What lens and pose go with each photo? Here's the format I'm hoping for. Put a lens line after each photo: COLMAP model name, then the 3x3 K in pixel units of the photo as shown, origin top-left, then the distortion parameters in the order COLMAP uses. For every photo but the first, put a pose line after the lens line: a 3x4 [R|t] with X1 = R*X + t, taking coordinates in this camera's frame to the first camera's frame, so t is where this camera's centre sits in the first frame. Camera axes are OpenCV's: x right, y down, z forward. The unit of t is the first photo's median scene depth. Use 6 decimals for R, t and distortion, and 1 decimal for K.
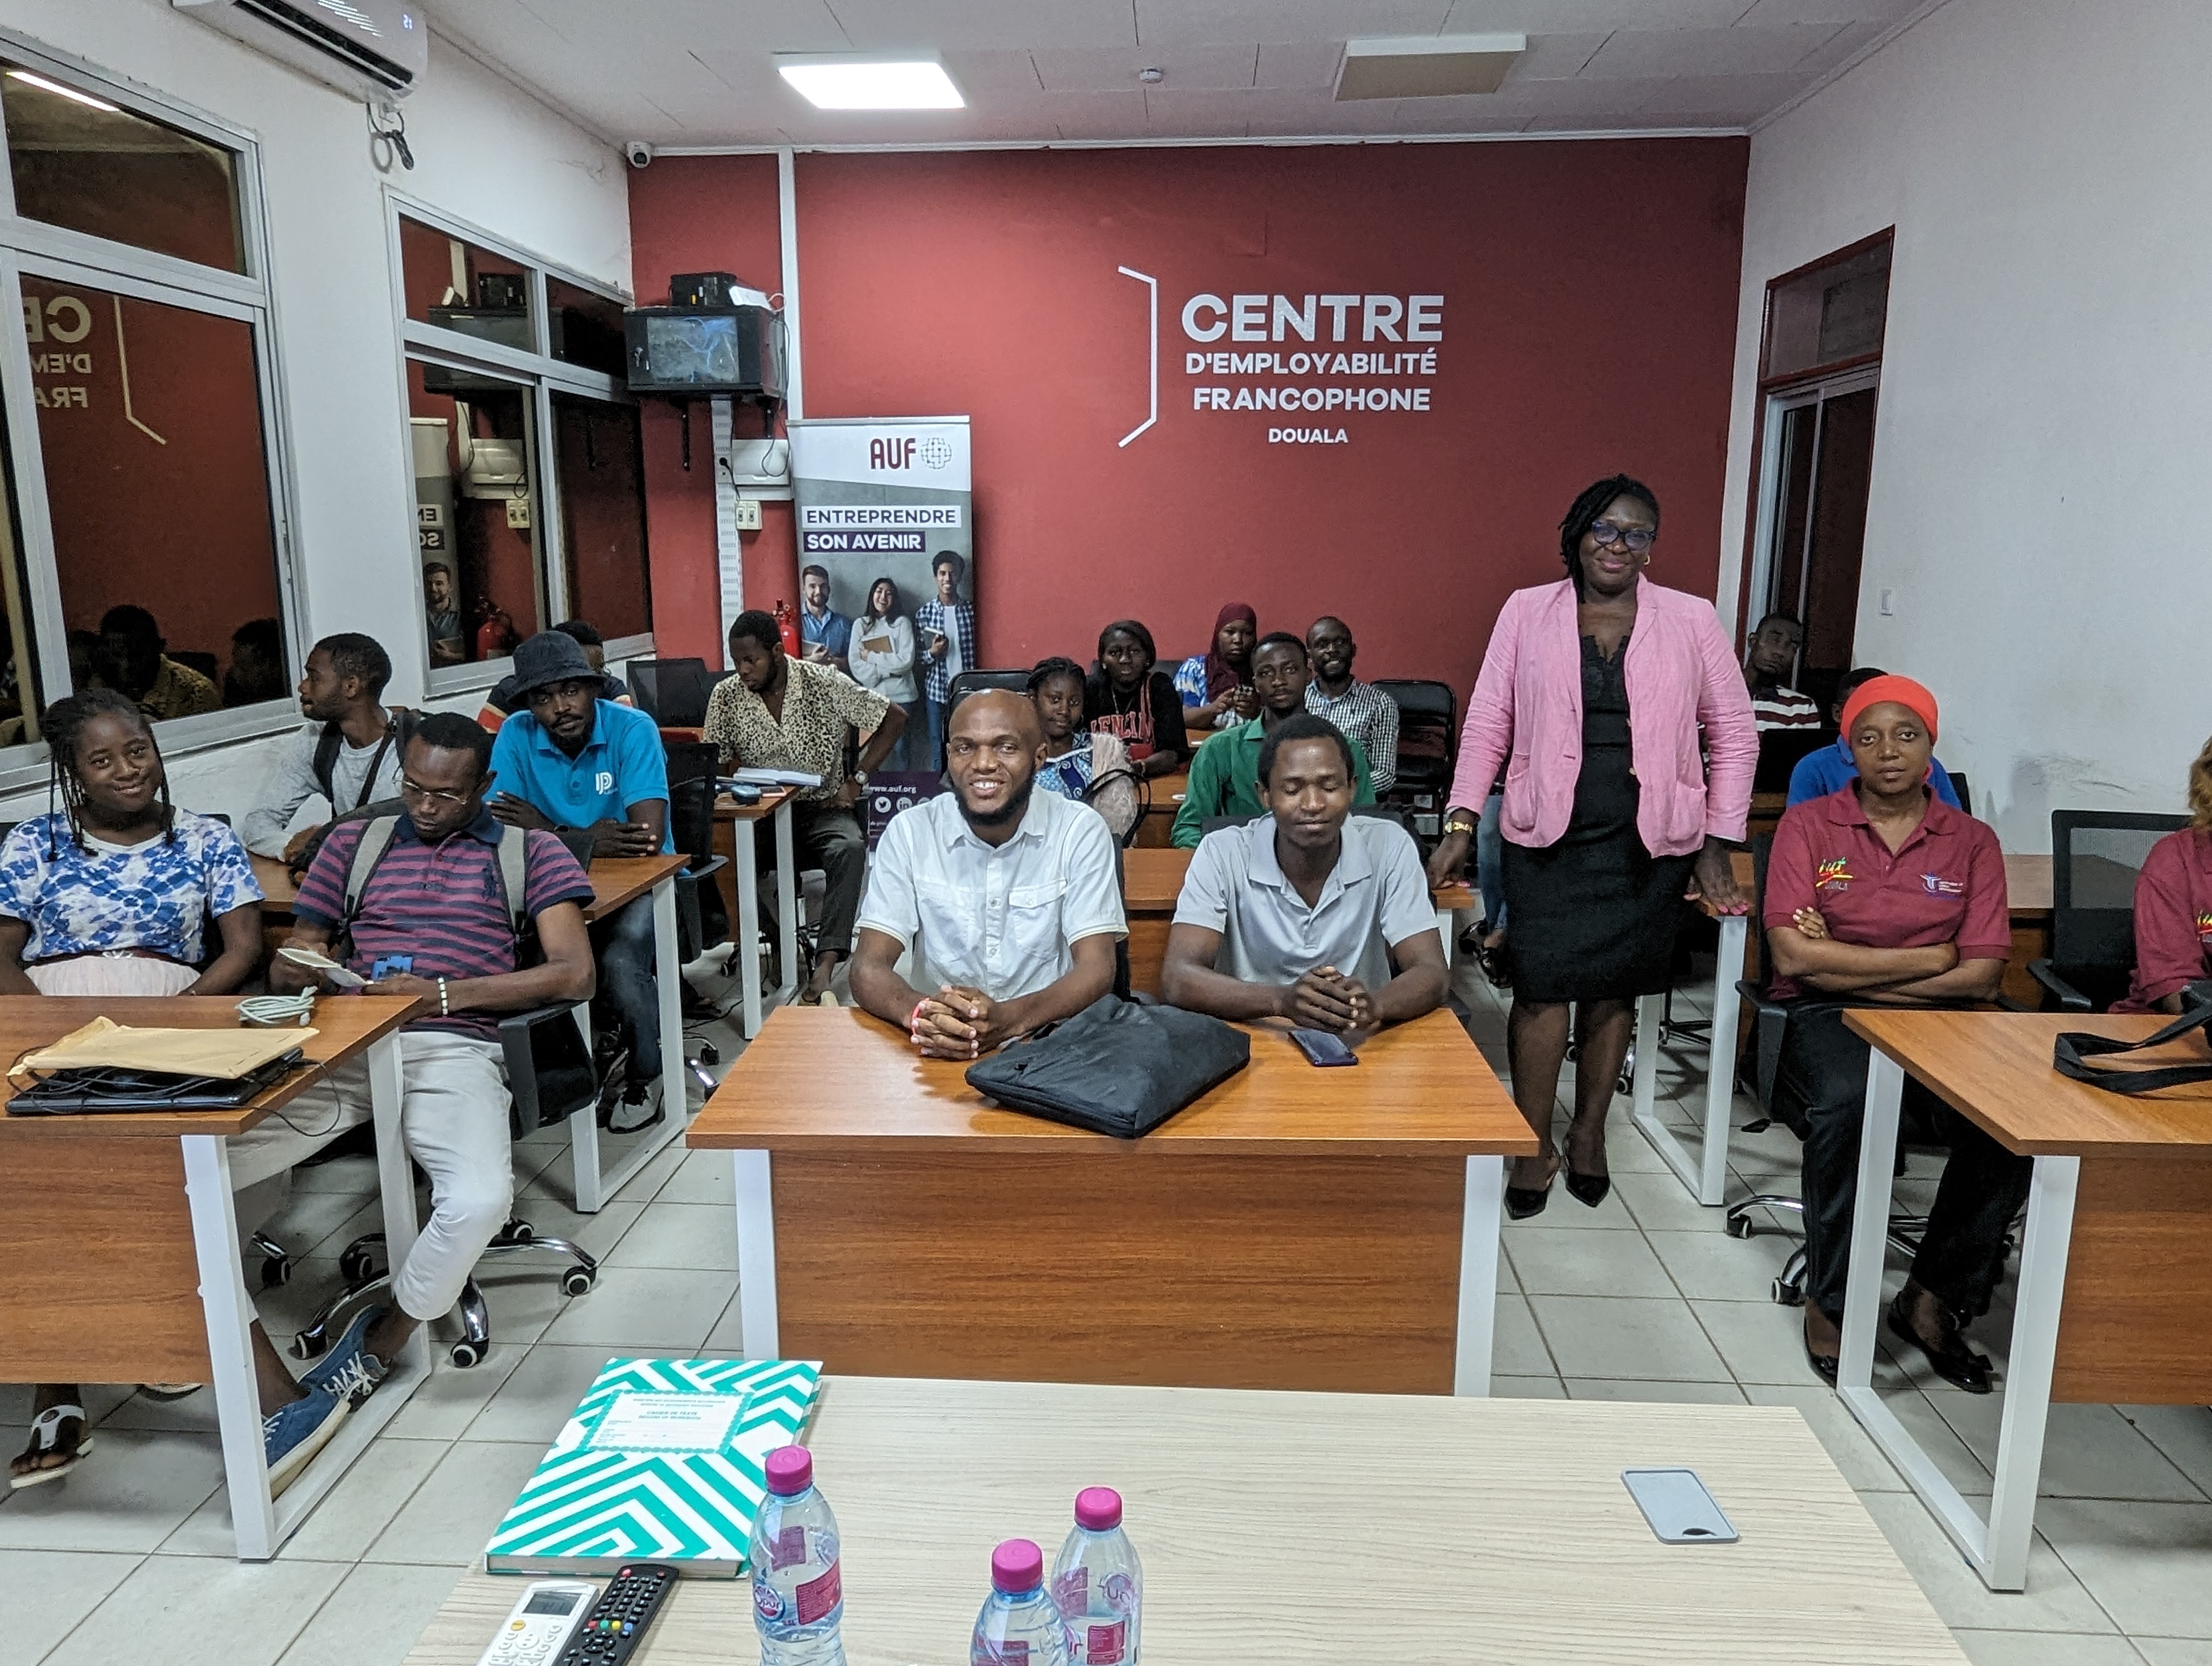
lens RADIAL K [[1558.1, 0, 1105.9], [0, 1558.1, 869.1], [0, 0, 1]] dist [-0.028903, 0.005010]
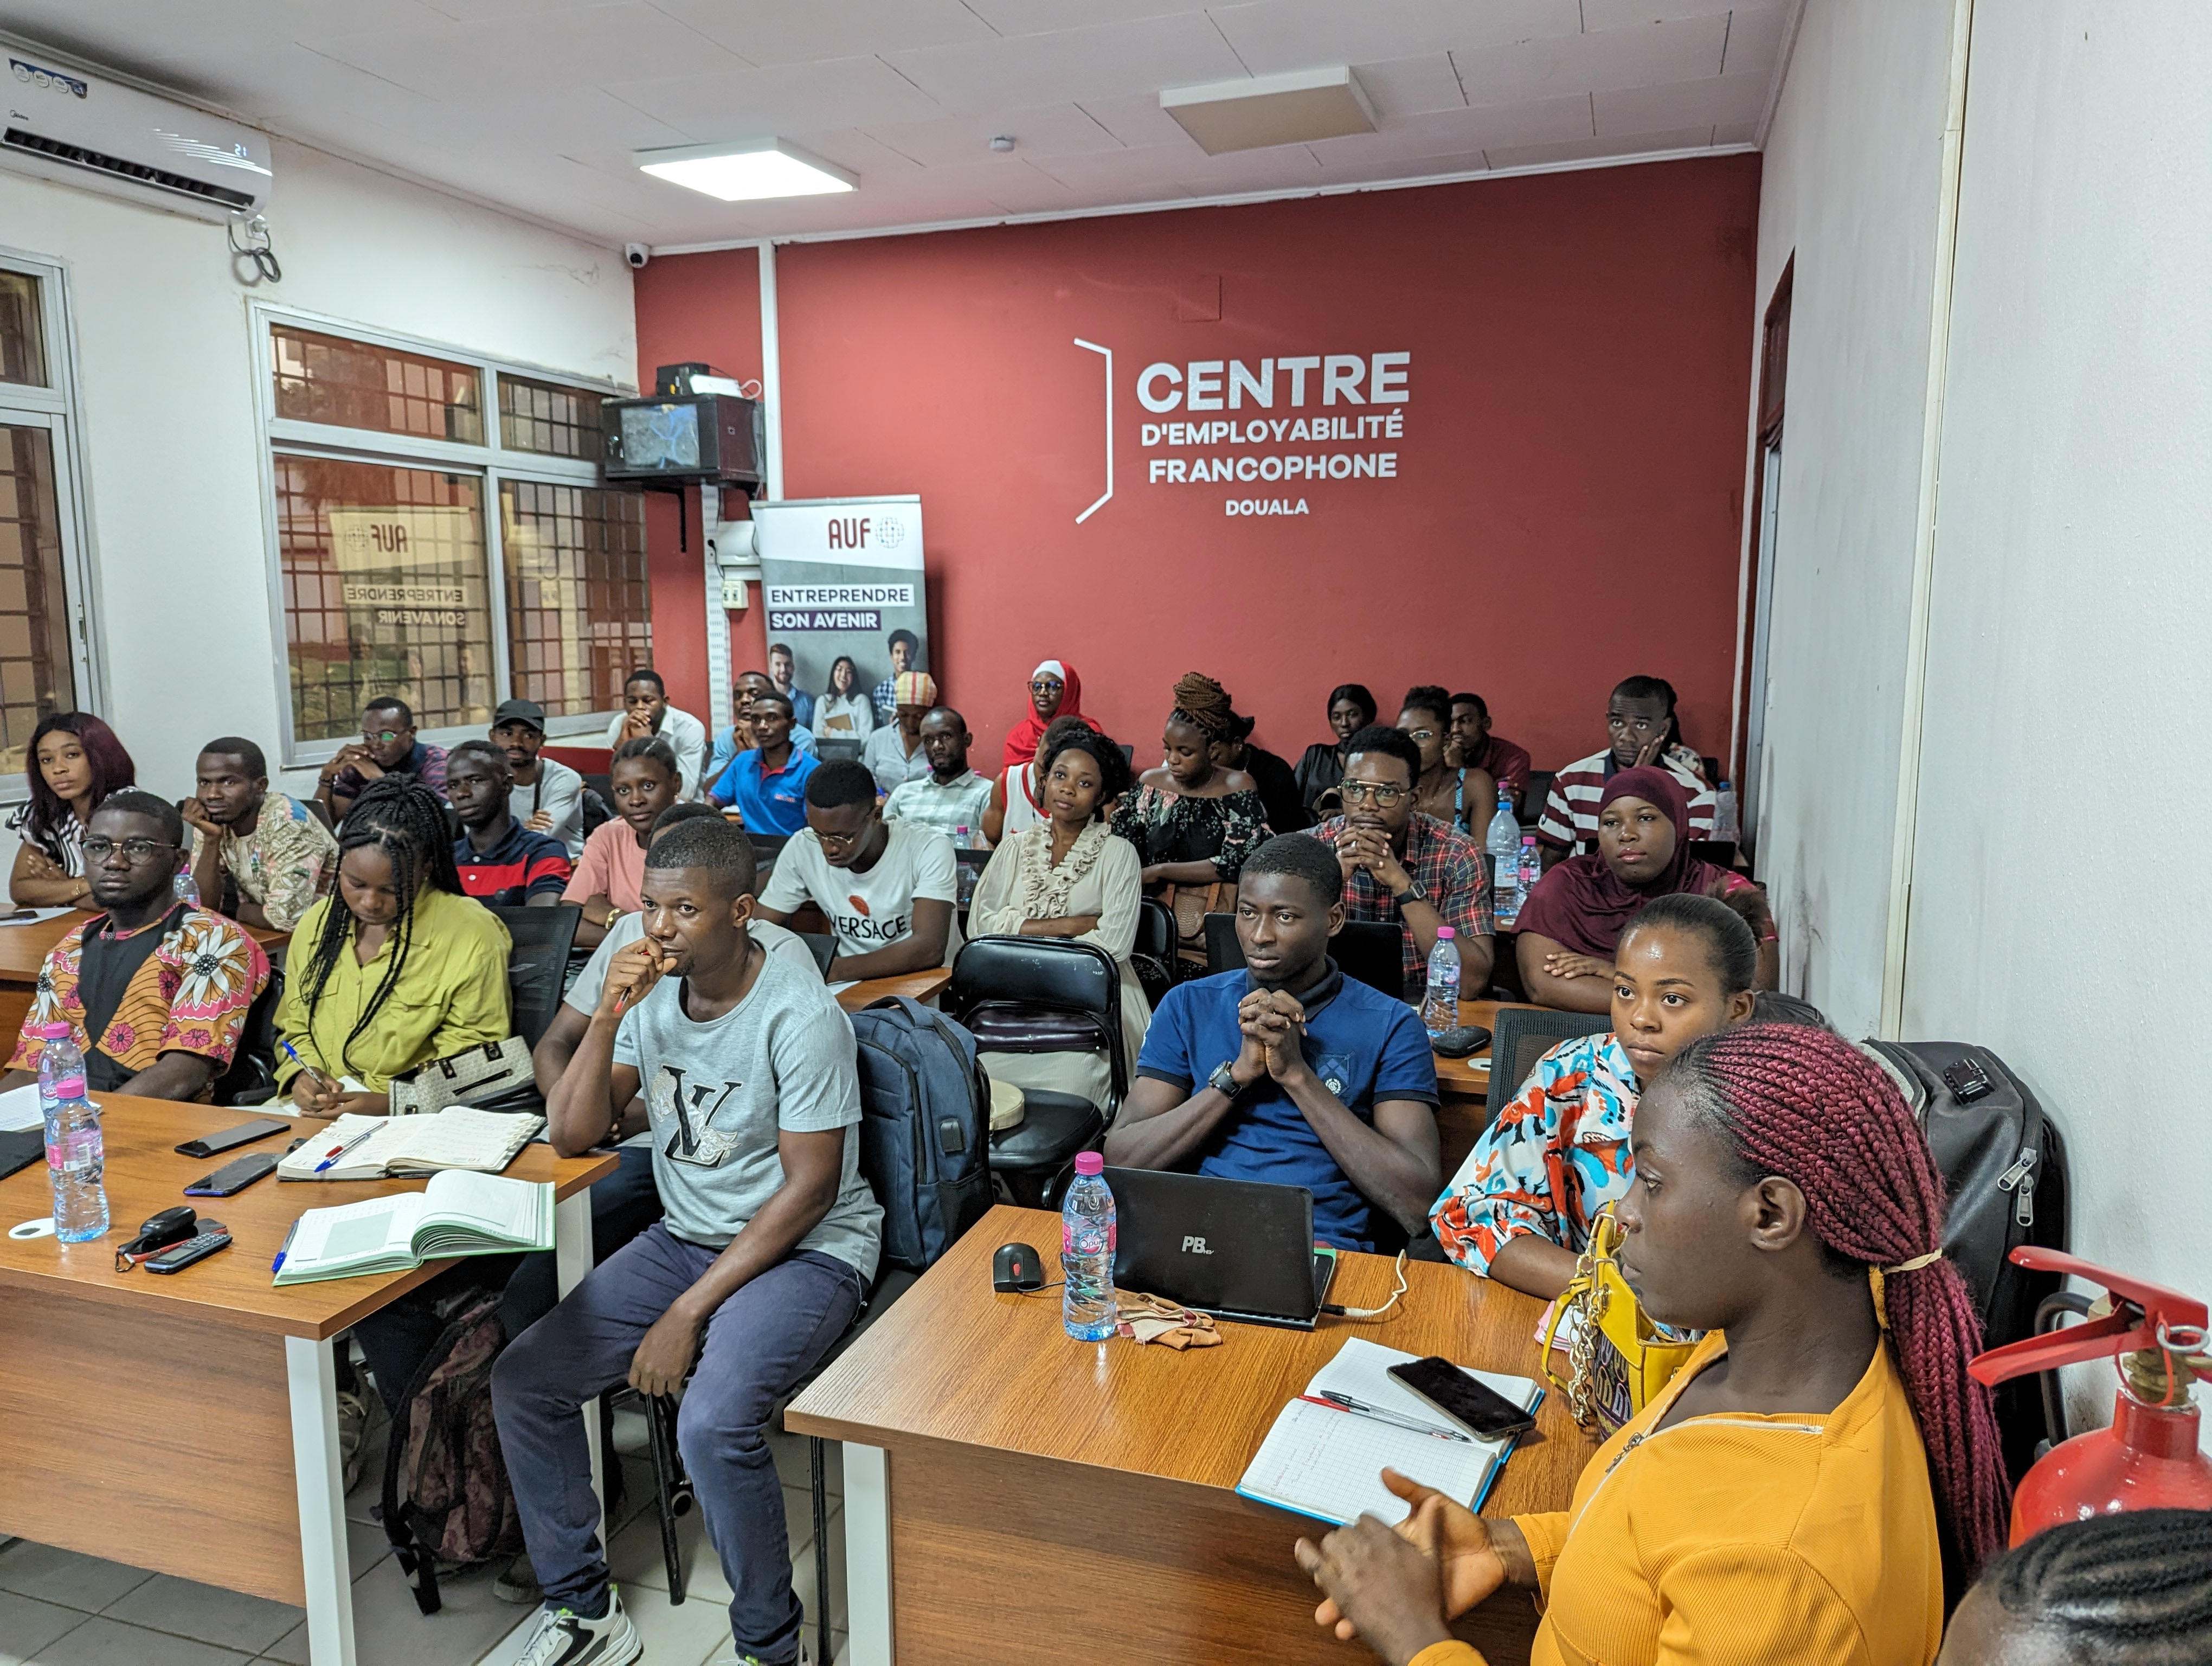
lens RADIAL K [[1567.0, 0, 1106.0], [0, 1567.0, 833.0], [0, 0, 1]] dist [0.001923, -0.003213]
pose [[0.963785, 0.034458, -0.264443, 0.295262], [-0.051902, 0.996892, -0.059261, -0.023223], [0.261579, 0.070840, 0.962579, 0.083149]]
